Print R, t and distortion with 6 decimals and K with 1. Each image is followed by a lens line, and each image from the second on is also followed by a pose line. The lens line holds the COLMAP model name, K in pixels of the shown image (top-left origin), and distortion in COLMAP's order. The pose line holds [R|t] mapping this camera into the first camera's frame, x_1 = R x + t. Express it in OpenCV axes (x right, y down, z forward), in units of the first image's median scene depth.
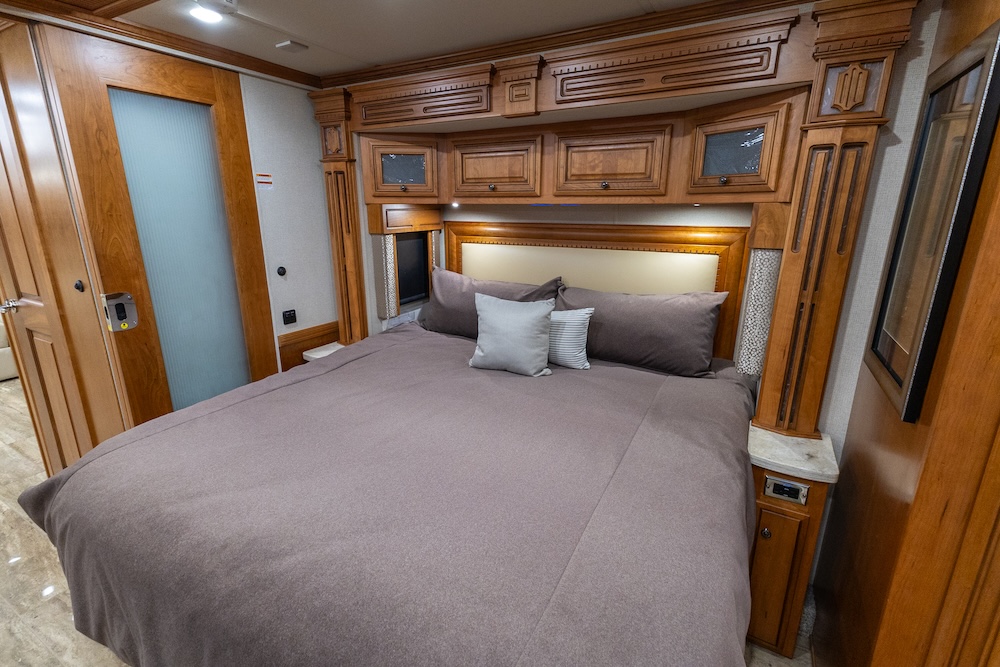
lens RADIAL K [[456.9, 0, 507.8], [0, 456.9, 330.3], [0, 0, 1]] dist [0.025192, -0.001904]
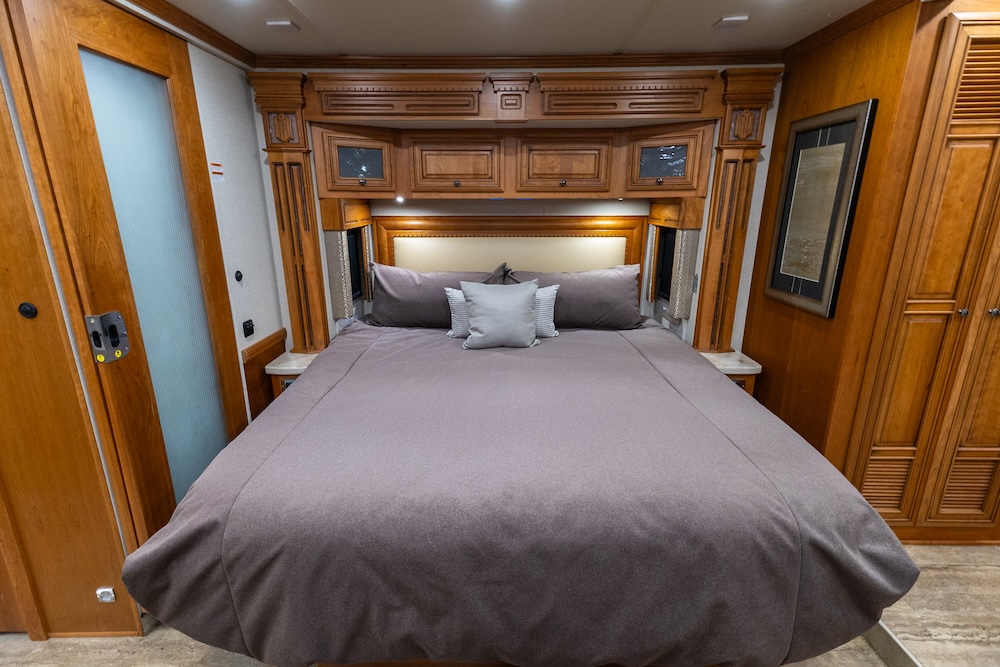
lens RADIAL K [[456.9, 0, 507.8], [0, 456.9, 330.0], [0, 0, 1]] dist [0.025192, -0.001904]
pose [[0.876411, -0.133697, 0.462632, -0.519046], [0.130252, 0.990692, 0.039553, 0.004774], [-0.463614, 0.025594, 0.885668, -0.004382]]
